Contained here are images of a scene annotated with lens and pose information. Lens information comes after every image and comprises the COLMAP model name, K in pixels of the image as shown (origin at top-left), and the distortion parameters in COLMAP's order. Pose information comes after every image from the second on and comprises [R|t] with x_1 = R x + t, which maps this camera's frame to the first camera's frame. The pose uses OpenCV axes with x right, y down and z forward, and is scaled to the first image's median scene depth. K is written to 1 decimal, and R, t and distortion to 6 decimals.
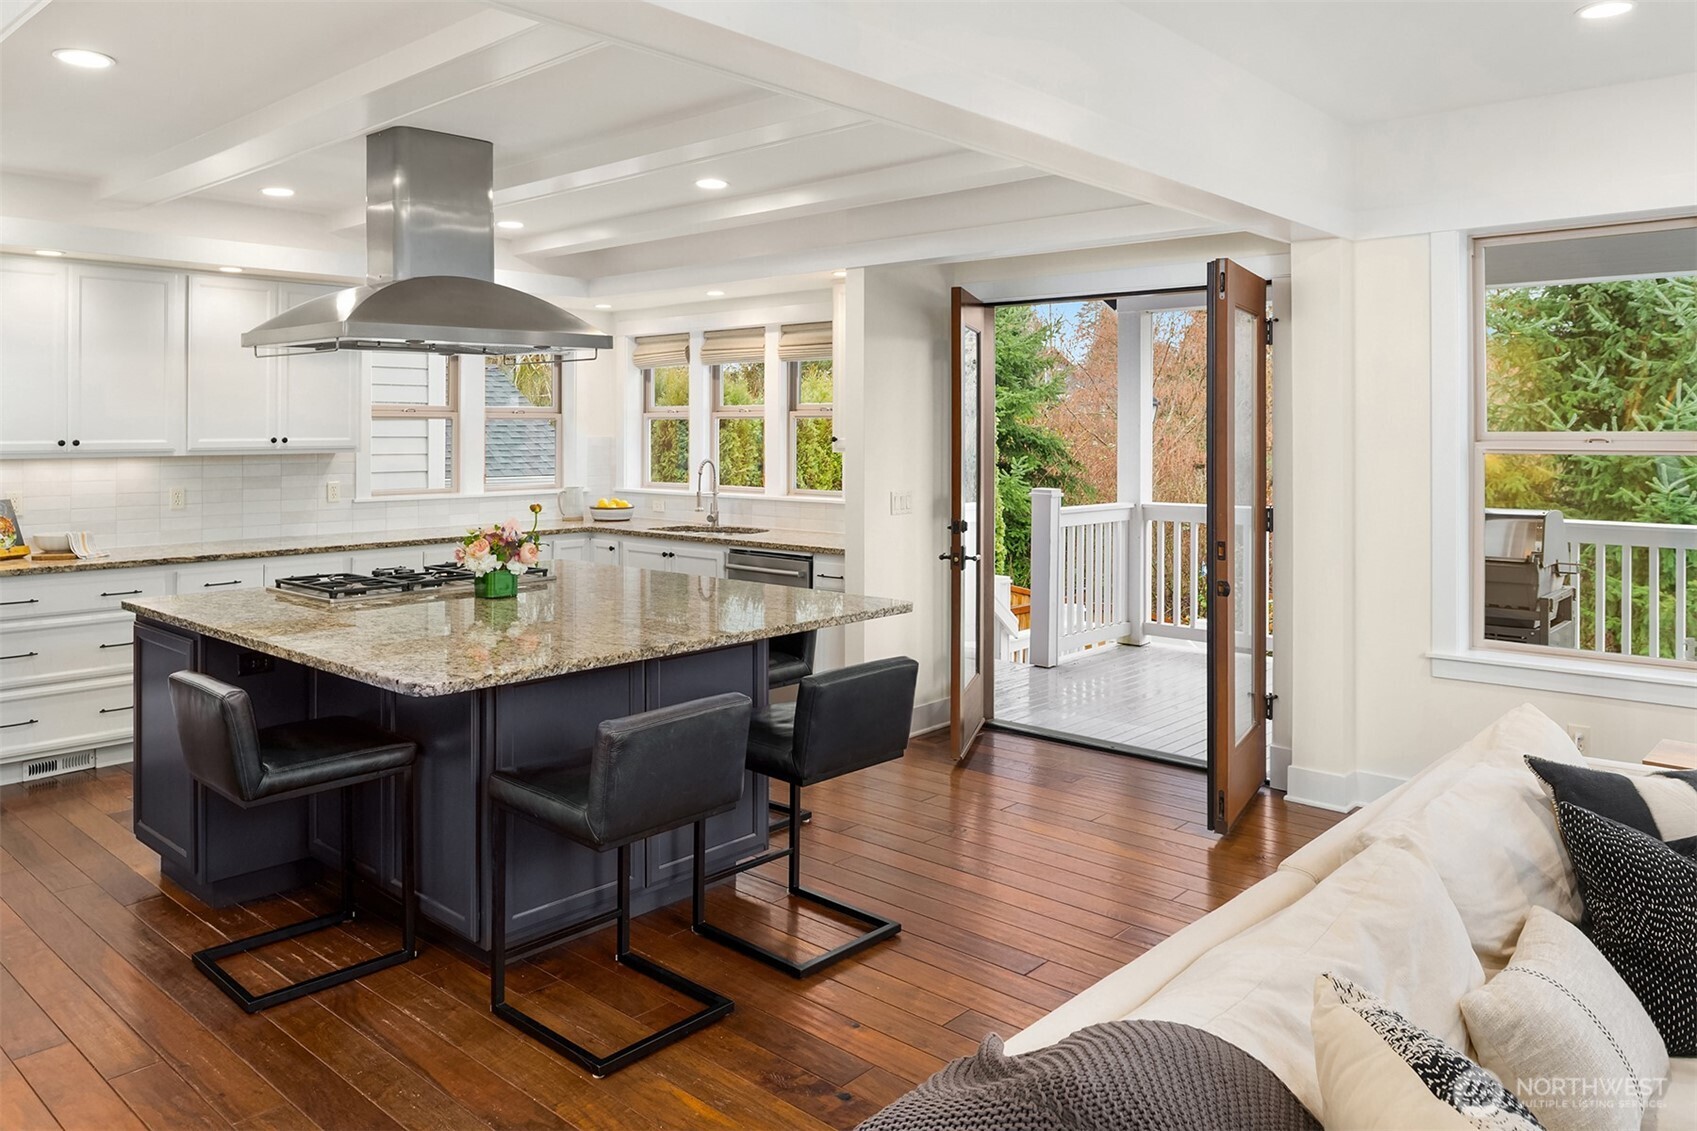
lens RADIAL K [[1208.1, 0, 803.4], [0, 1208.1, 463.4], [0, 0, 1]] dist [0.010541, -0.009603]
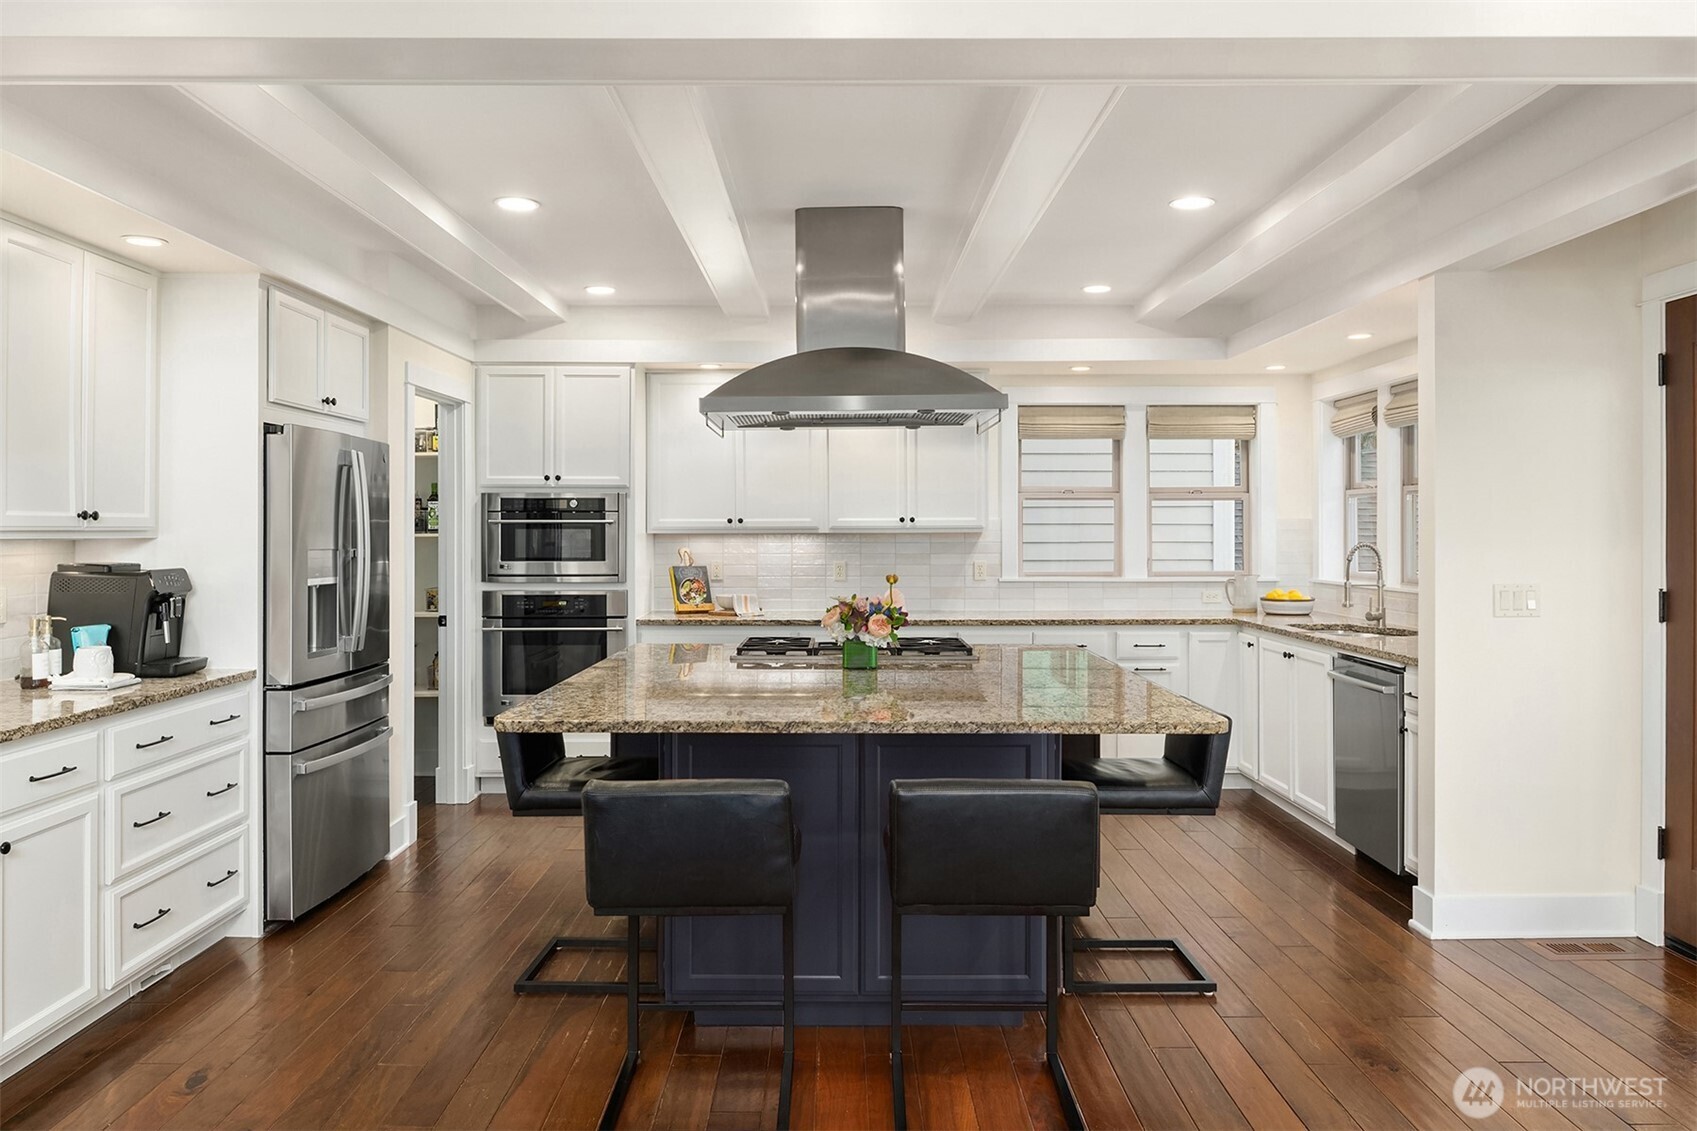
lens RADIAL K [[1208.1, 0, 834.9], [0, 1208.1, 535.2], [0, 0, 1]] dist [0.010541, -0.009603]
pose [[0.683312, 0.003028, -0.730120, 0.312009], [-0.019909, 0.999697, -0.014486, 0.011836], [0.729855, 0.024434, 0.683166, 0.215914]]
